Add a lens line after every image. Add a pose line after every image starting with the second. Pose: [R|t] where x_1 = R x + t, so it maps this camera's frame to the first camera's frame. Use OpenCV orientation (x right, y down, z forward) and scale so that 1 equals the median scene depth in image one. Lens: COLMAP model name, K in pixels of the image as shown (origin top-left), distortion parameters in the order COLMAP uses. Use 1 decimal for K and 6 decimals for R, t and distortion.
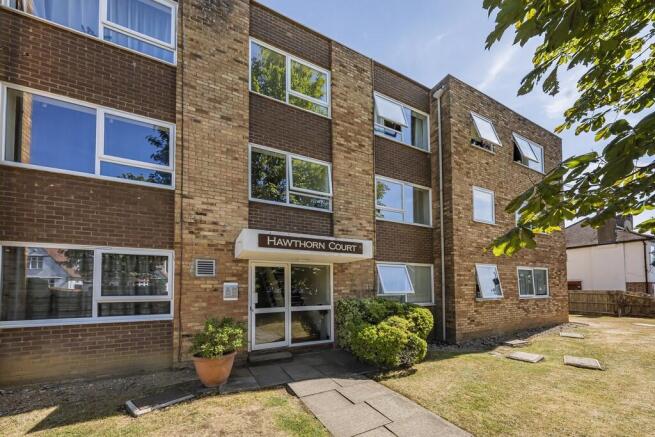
lens RADIAL K [[229.4, 0, 329.7], [0, 229.4, 230.1], [0, 0, 1]] dist [0.000178, 0.000010]
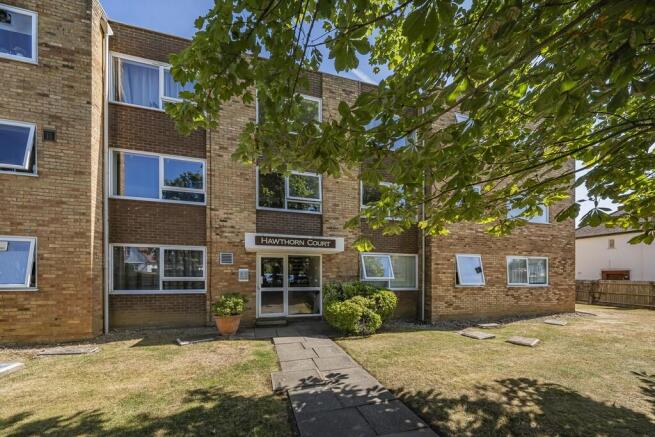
lens RADIAL K [[226.0, 0, 328.1], [0, 226.0, 215.8], [0, 0, 1]] dist [0.000475, 0.000007]
pose [[0.984535, -0.029718, -0.172646, 0.340051], [0.029083, 0.999558, -0.006207, -0.076371], [0.172754, 0.001090, 0.984964, -0.291406]]
